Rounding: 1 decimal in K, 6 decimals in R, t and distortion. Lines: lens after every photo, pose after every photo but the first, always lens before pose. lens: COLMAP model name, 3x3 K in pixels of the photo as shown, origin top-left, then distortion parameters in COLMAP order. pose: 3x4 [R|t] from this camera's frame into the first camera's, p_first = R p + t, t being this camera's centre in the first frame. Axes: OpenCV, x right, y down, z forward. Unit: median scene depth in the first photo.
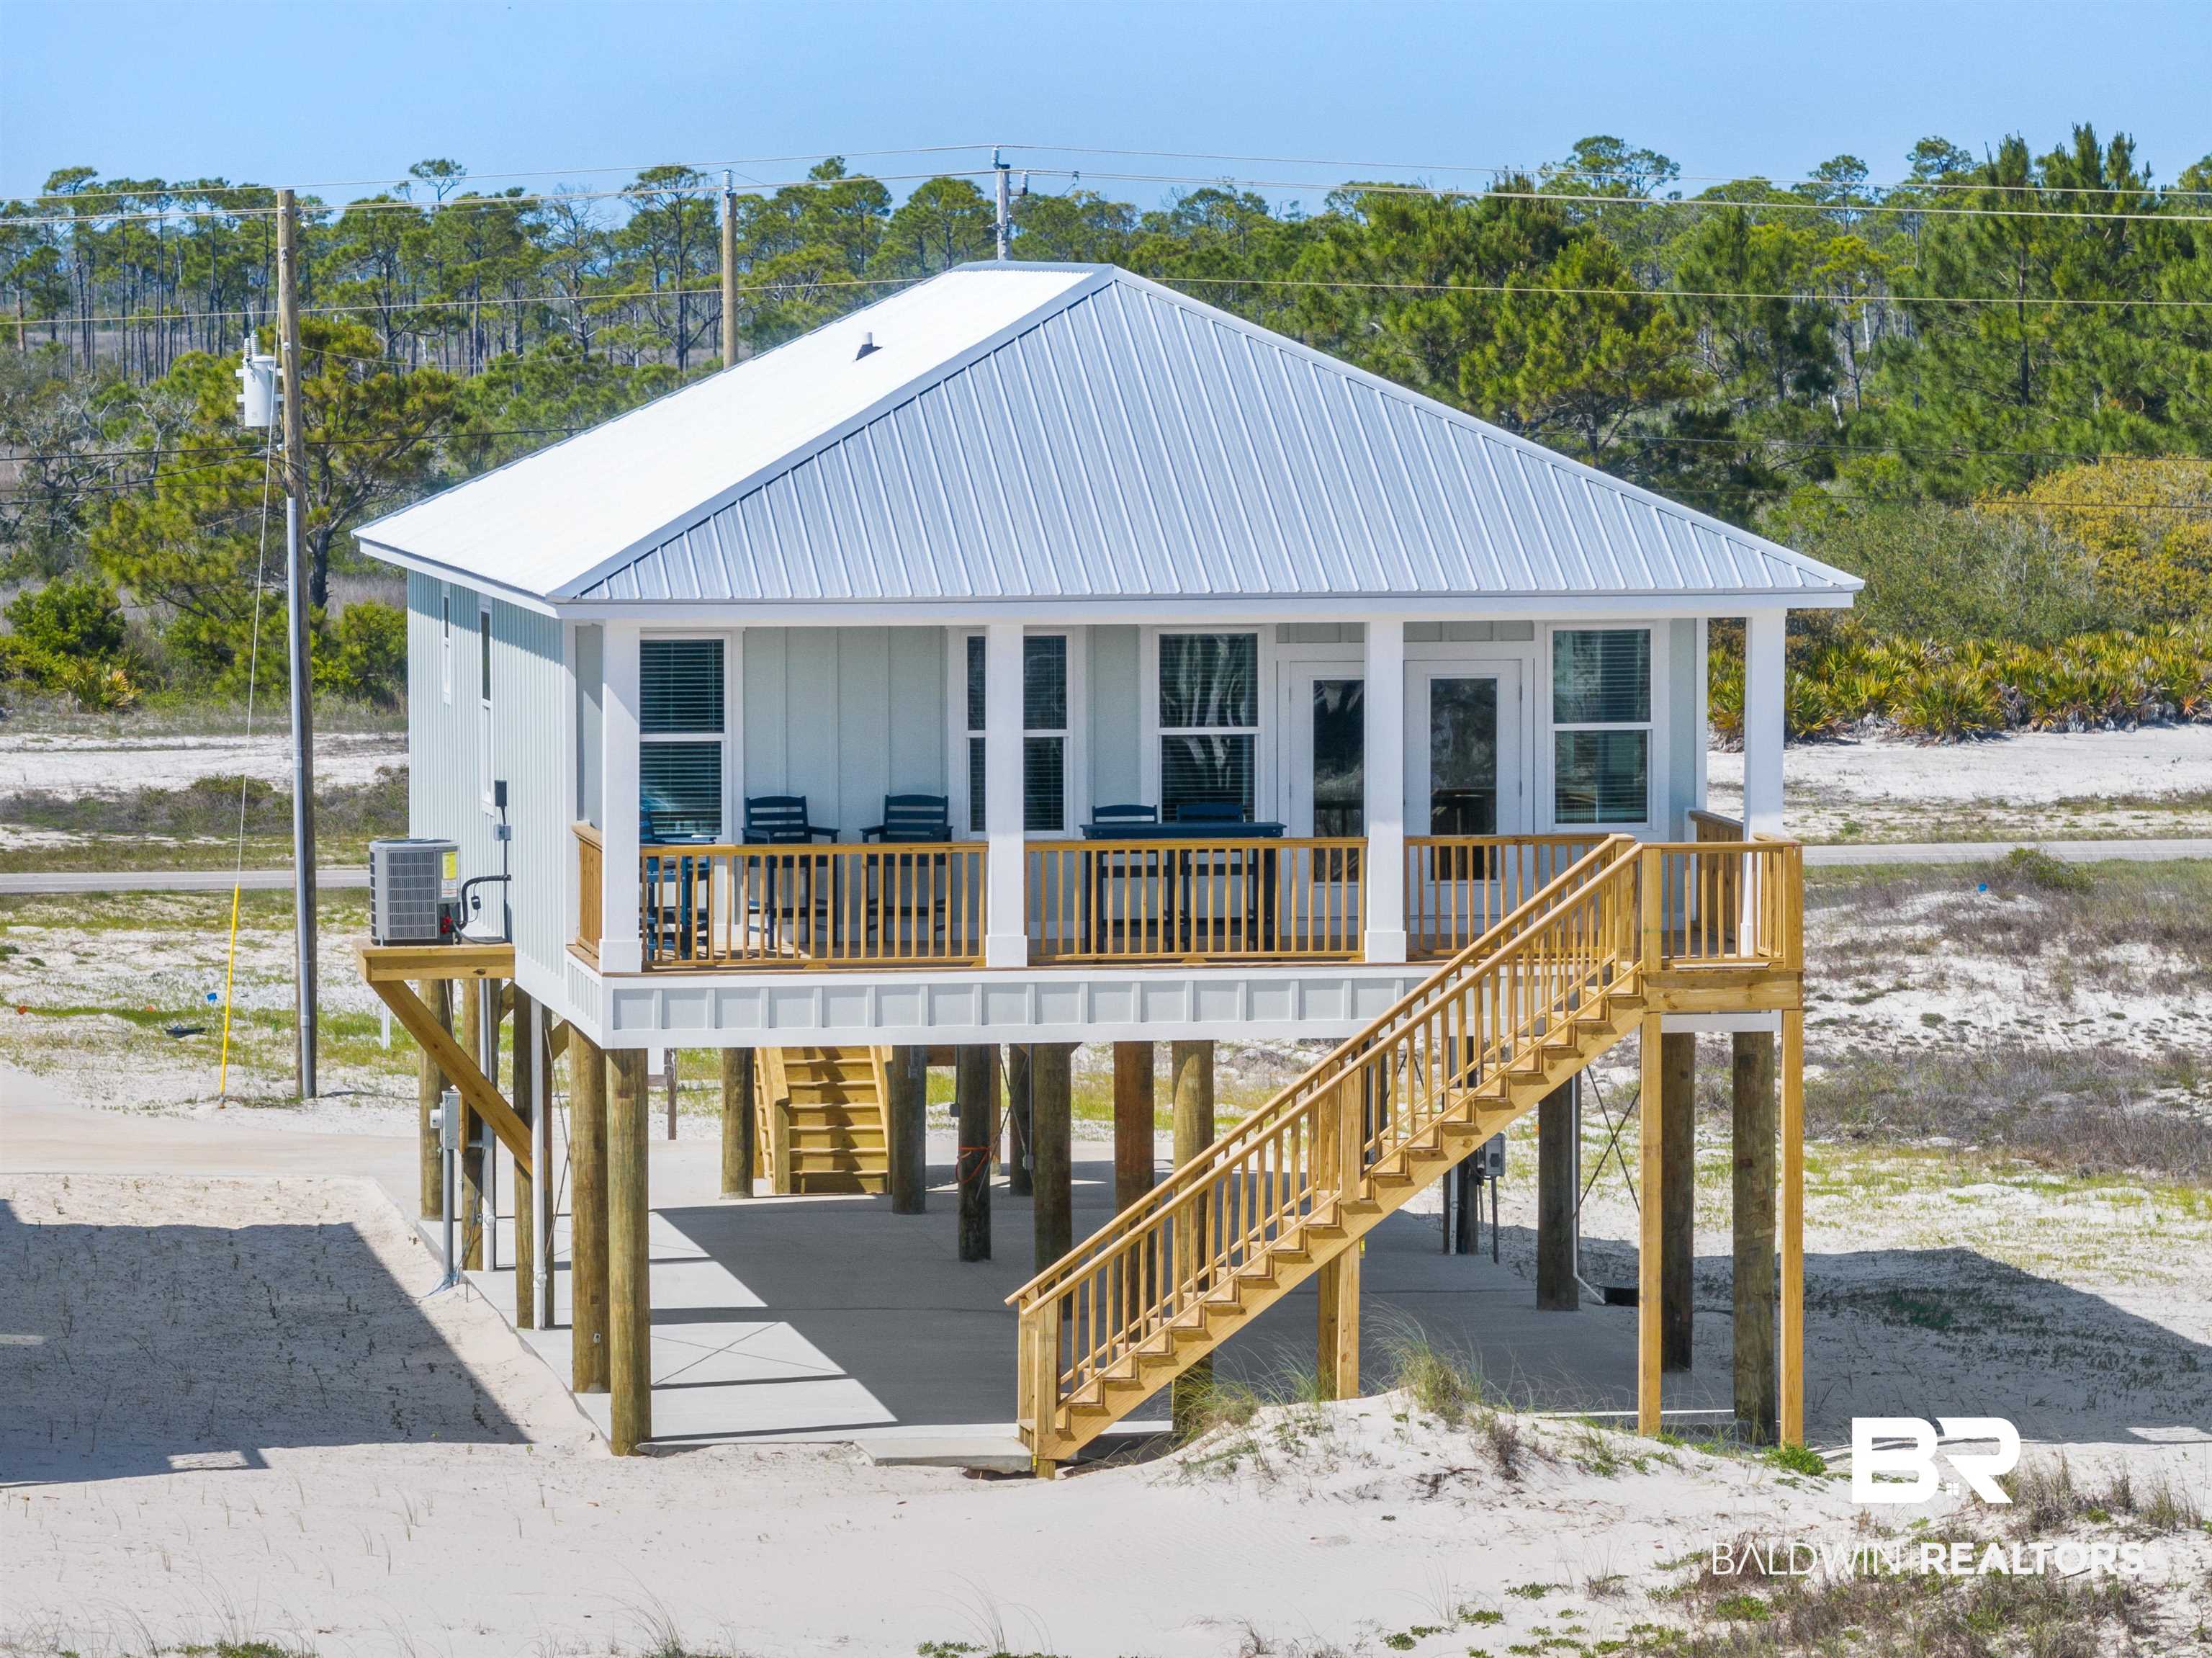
lens RADIAL K [[10646.5, 0, 1106.0], [0, 10646.5, 829.0], [0, 0, 1]] dist [0.125351, 5.405441]
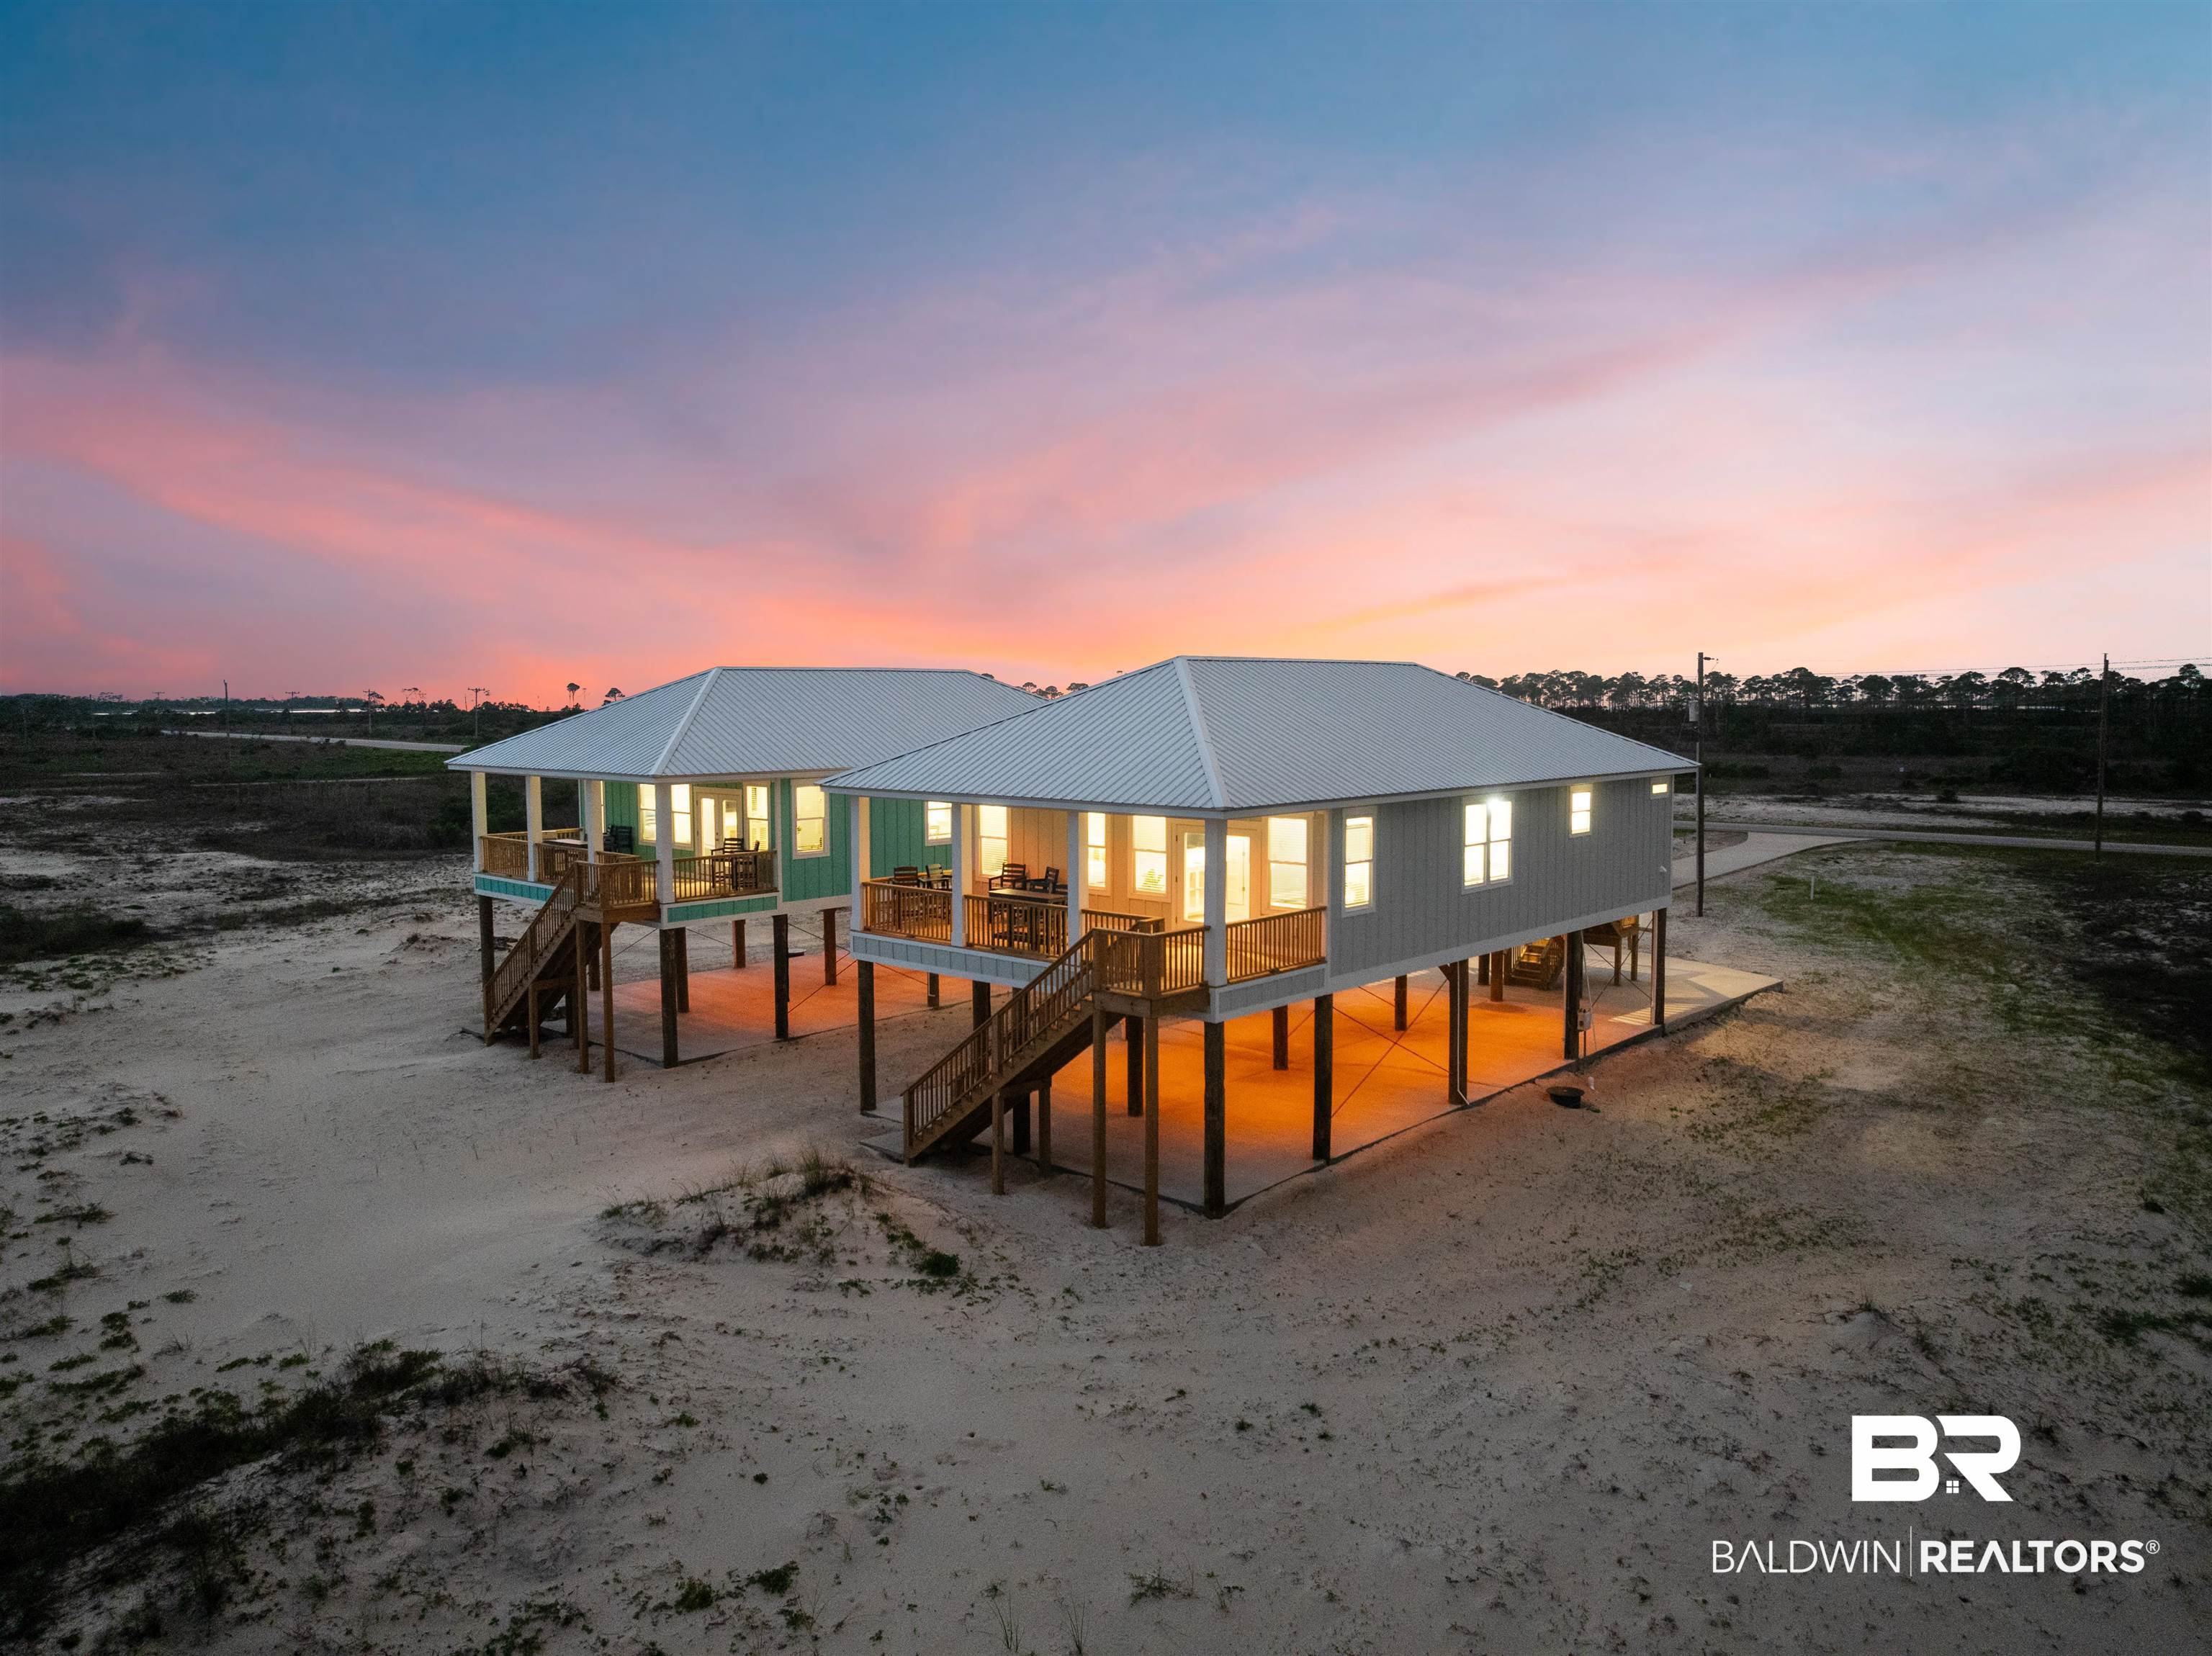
lens RADIAL K [[1547.6, 0, 1113.2], [0, 1547.6, 823.0], [0, 0, 1]] dist [-0.044457, 0.008600]
pose [[0.634492, 0.065611, -0.770140, 0.274497], [-0.040667, 0.997844, 0.051506, -0.033390], [0.771859, -0.001361, 0.635793, 0.796441]]
